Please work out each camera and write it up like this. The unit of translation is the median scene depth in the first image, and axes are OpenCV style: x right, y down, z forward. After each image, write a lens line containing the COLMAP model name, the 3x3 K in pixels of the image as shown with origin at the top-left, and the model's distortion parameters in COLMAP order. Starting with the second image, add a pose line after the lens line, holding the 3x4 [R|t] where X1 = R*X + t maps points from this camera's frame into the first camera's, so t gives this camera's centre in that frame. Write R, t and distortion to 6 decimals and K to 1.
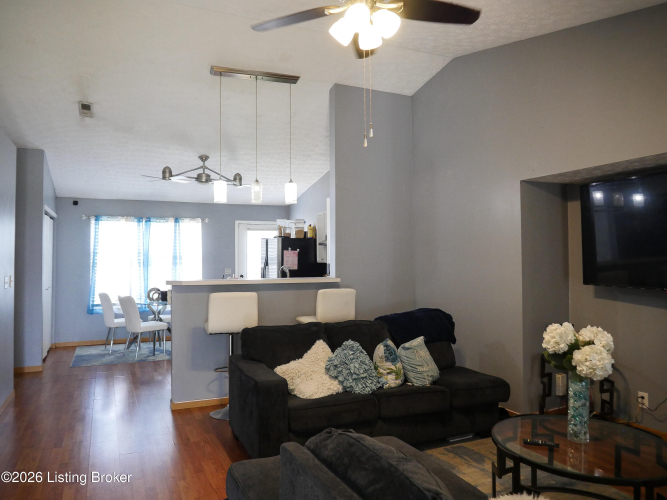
lens RADIAL K [[481.7, 0, 331.8], [0, 481.7, 249.8], [0, 0, 1]] dist [-0.051384, 0.014344]
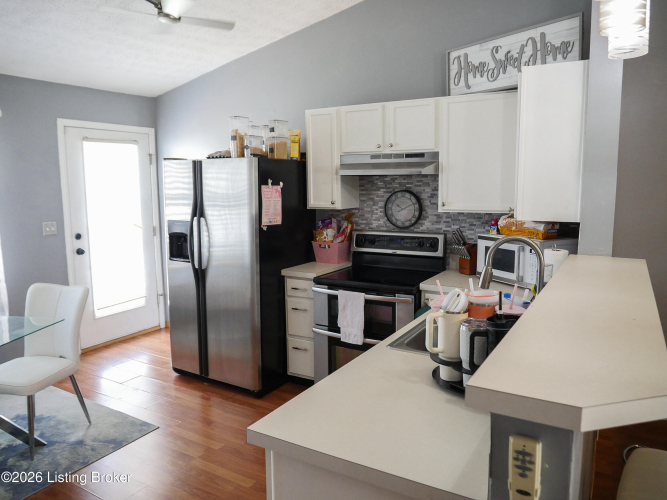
lens RADIAL K [[481.7, 0, 328.5], [0, 481.7, 250.4], [0, 0, 1]] dist [-0.051384, 0.014344]
pose [[0.822661, -0.077764, 0.563189, -0.310968], [-0.008228, 0.988869, 0.148560, -0.005986], [-0.568473, -0.126848, 0.812864, 0.568338]]
